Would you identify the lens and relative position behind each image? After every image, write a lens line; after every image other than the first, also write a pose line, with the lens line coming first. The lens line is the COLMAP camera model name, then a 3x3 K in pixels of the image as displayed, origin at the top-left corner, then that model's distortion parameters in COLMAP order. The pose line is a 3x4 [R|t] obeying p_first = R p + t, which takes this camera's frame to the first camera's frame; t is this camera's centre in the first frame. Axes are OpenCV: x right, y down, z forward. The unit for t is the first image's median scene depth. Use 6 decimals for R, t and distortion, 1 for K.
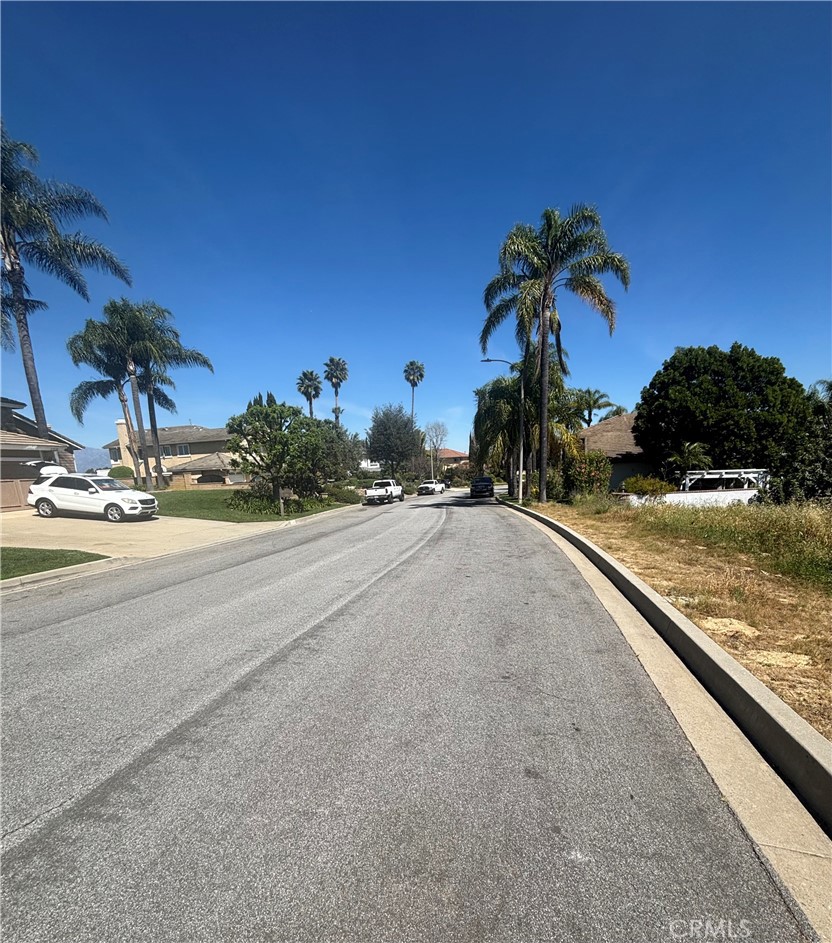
lens RADIAL K [[456.7, 0, 414.0], [0, 456.7, 545.7], [0, 0, 1]] dist [0.000388, -0.000099]
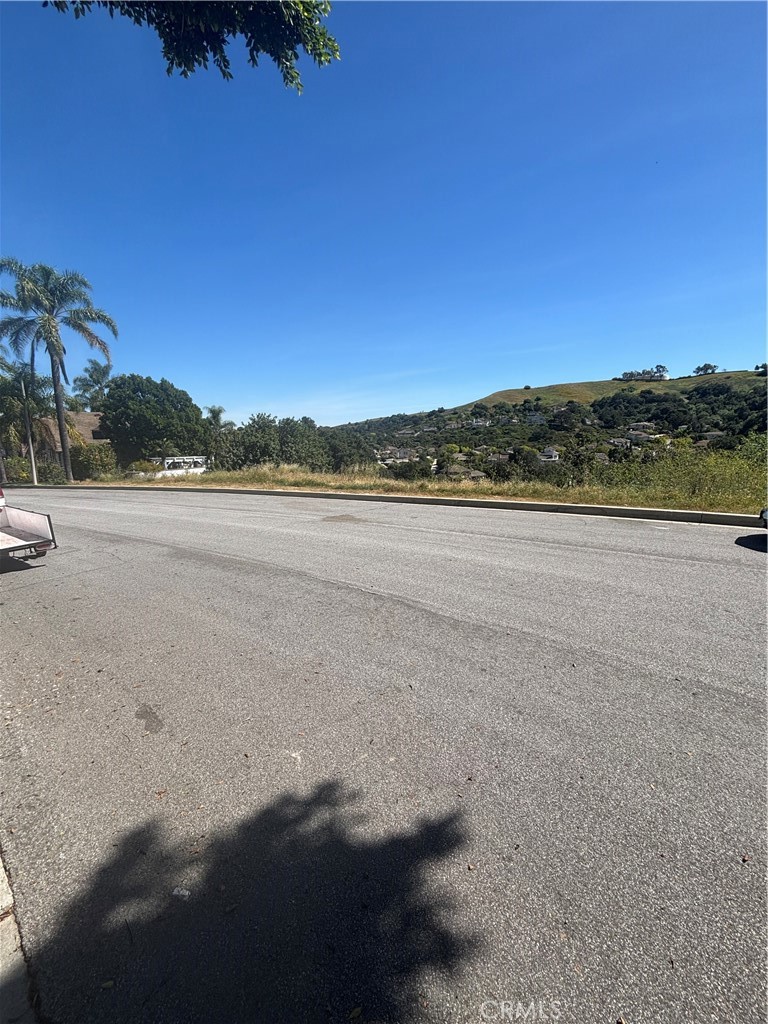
lens RADIAL K [[423.6, 0, 384.0], [0, 423.6, 512.0], [0, 0, 1]] dist [-0.003368, -0.000185]
pose [[0.381260, -0.118384, 0.916856, -0.505336], [0.157875, 0.985536, 0.061602, 0.057222], [-0.910887, 0.121263, 0.394436, -0.277970]]
